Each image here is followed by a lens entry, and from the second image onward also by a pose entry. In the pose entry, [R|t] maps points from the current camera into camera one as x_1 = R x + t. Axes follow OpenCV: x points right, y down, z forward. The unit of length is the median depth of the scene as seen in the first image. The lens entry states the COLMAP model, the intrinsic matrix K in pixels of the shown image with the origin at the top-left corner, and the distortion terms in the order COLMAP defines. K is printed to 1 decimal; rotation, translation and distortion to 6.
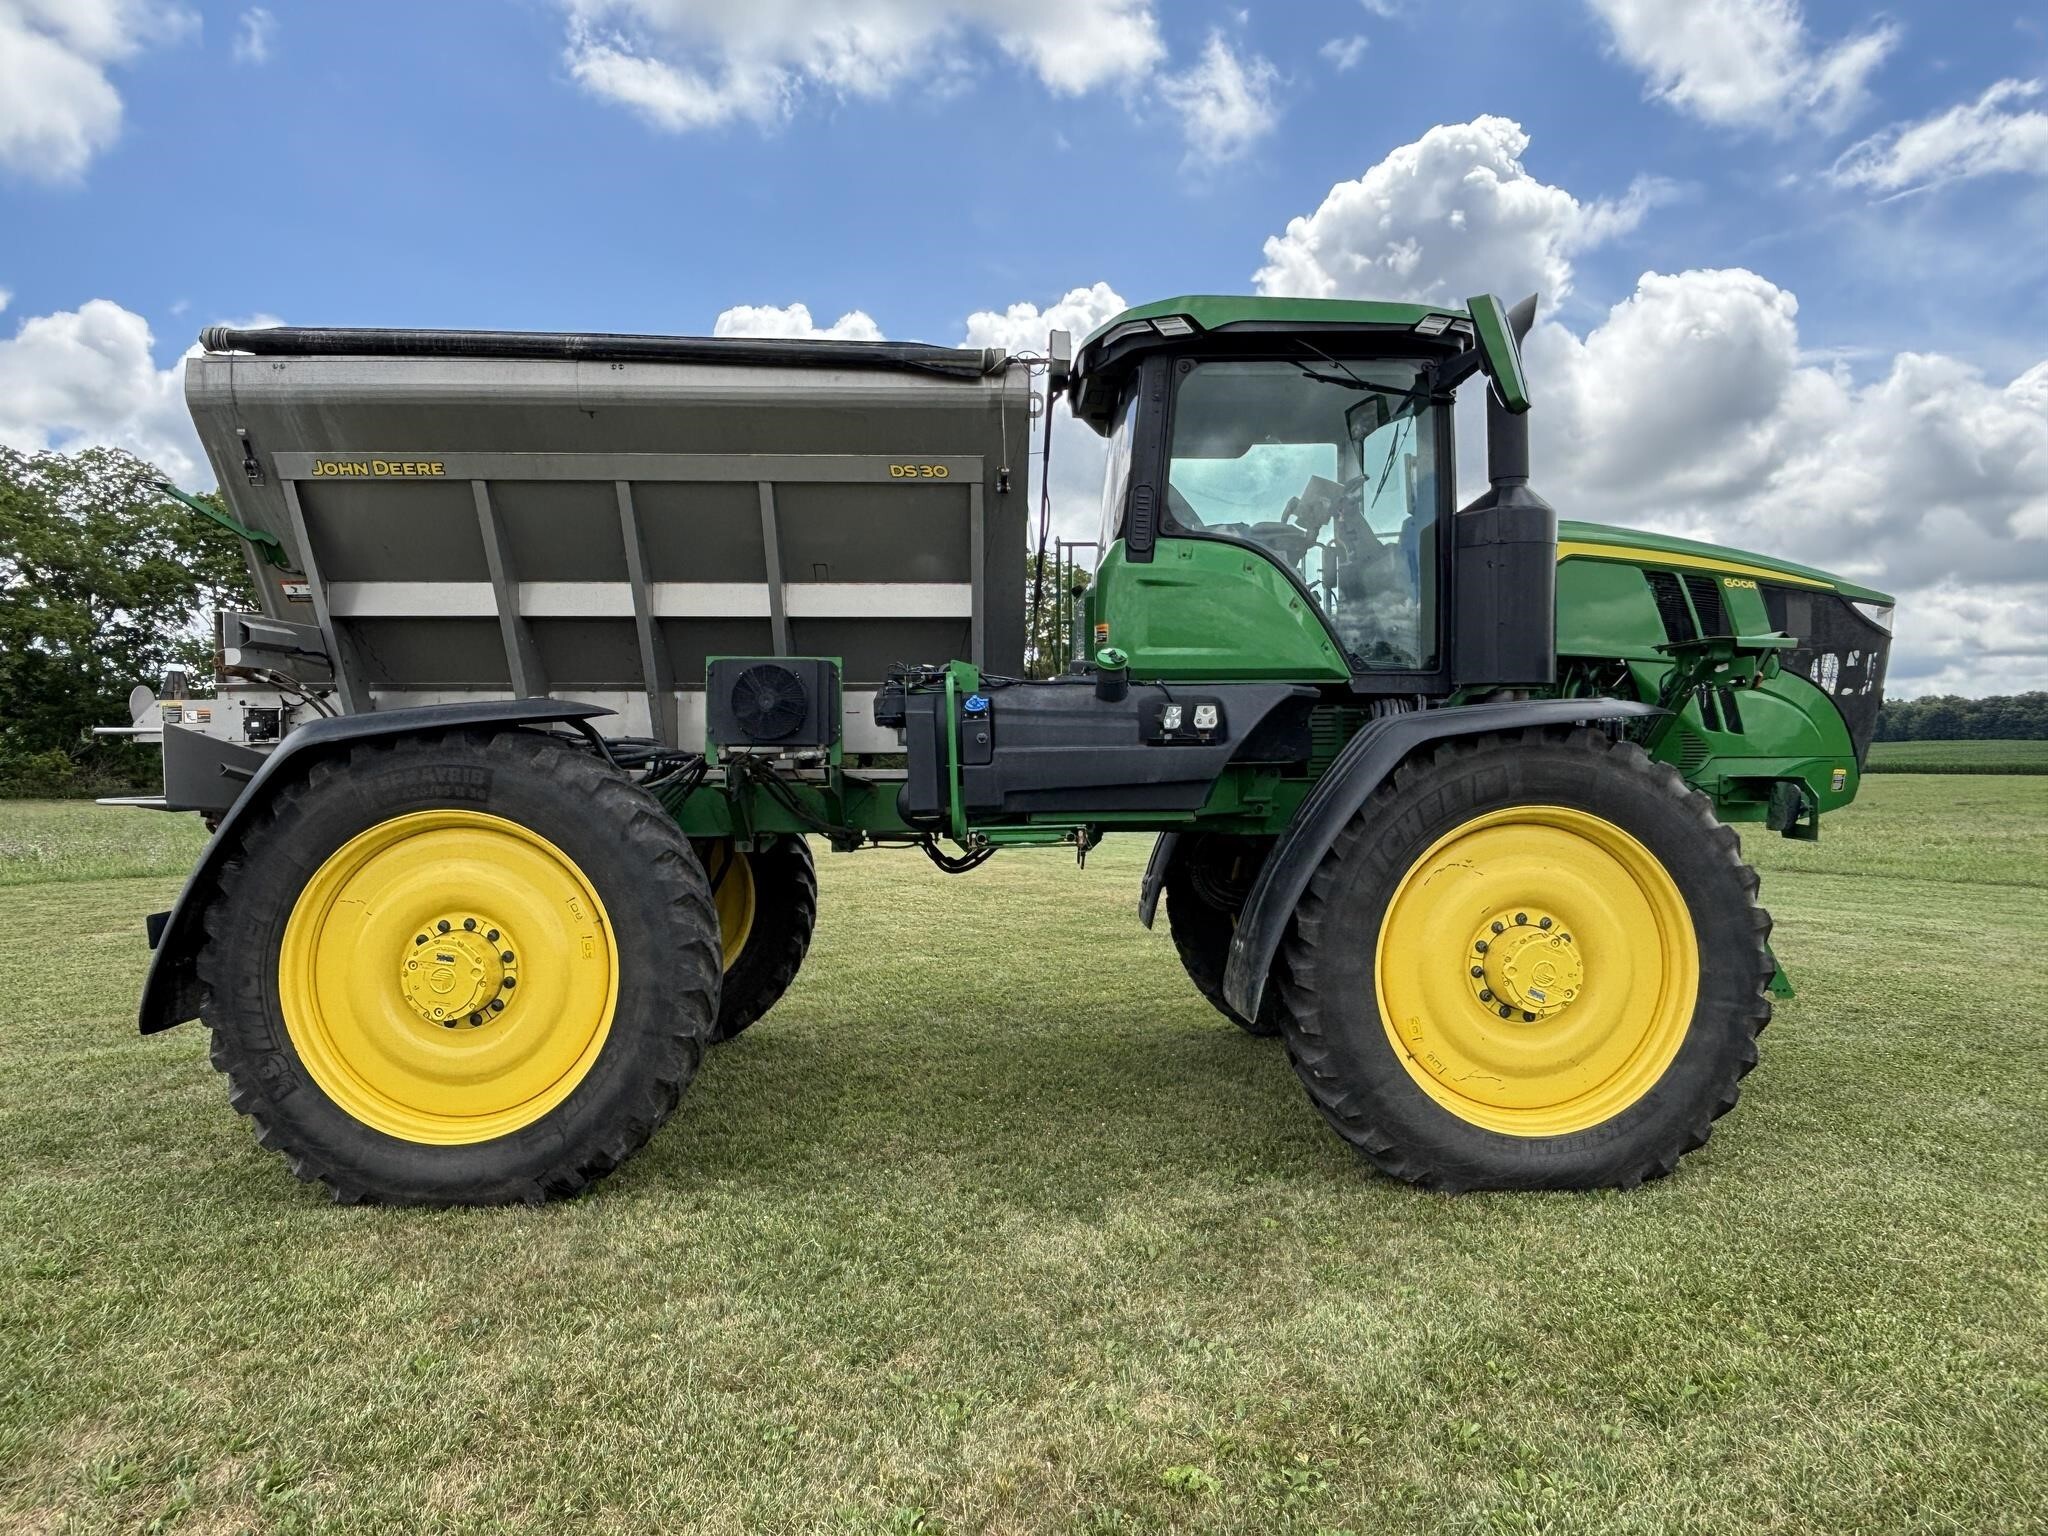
lens RADIAL K [[1568.6, 0, 1027.8], [0, 1568.6, 766.4], [0, 0, 1]] dist [0.006459, -0.002916]
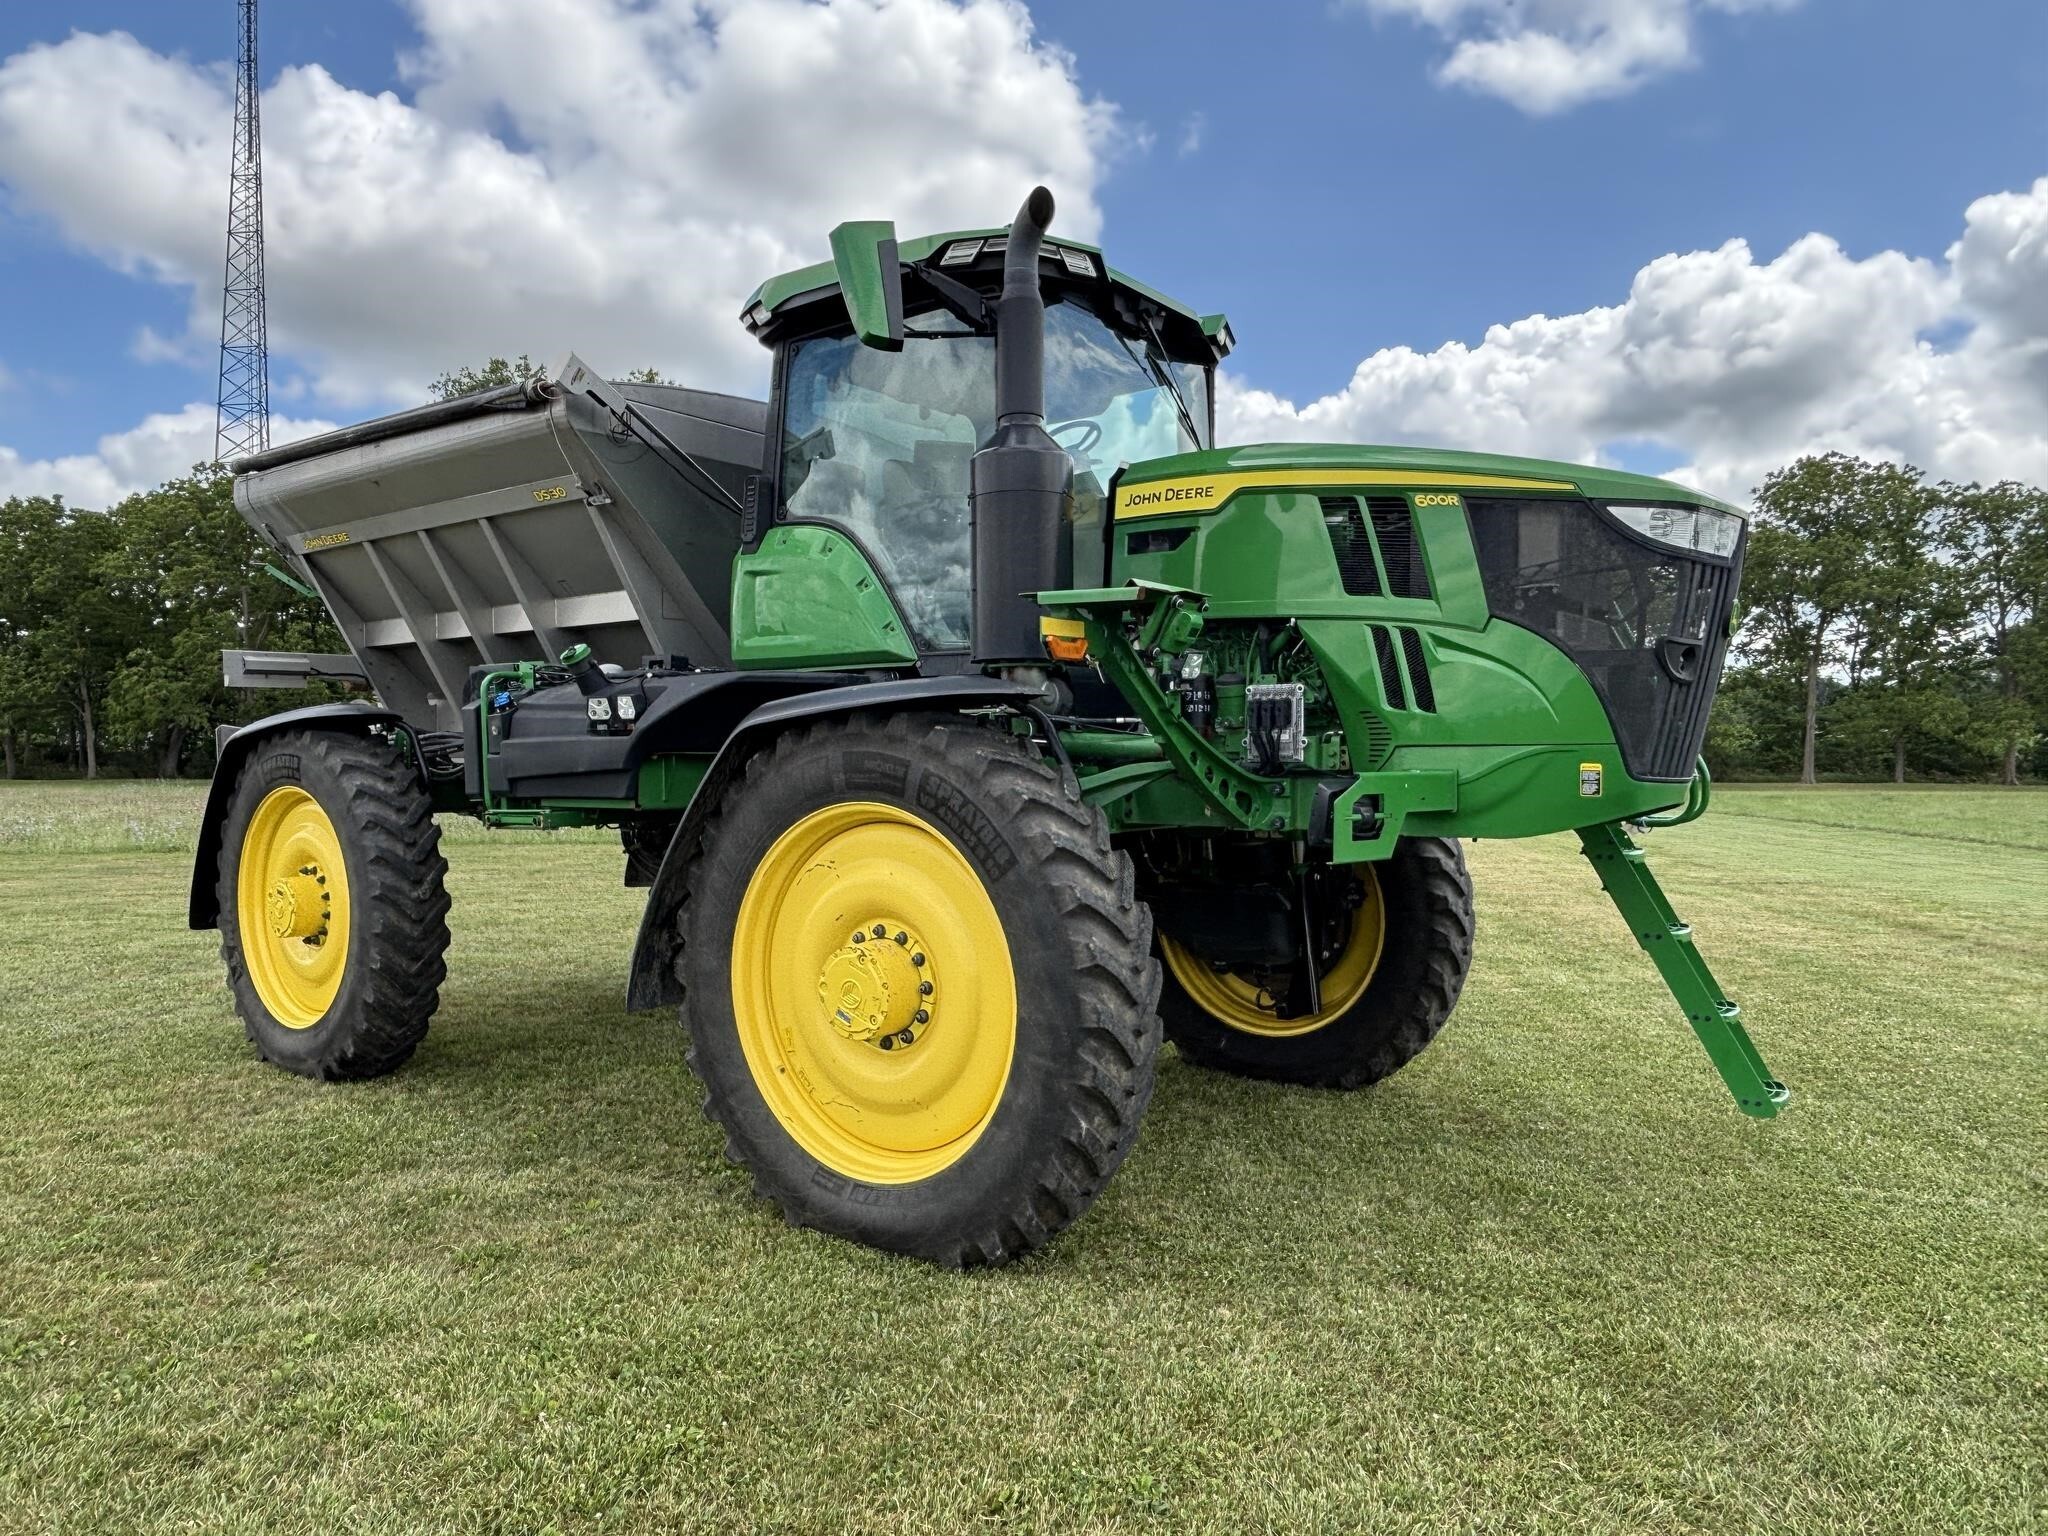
lens RADIAL K [[1568.6, 0, 1023.6], [0, 1568.6, 780.7], [0, 0, 1]] dist [0.006459, -0.002916]
pose [[0.705416, 0.008789, -0.708739, 0.900385], [-0.007540, 0.999960, 0.004896, 0.008425], [0.708754, 0.001890, 0.705453, 0.406307]]
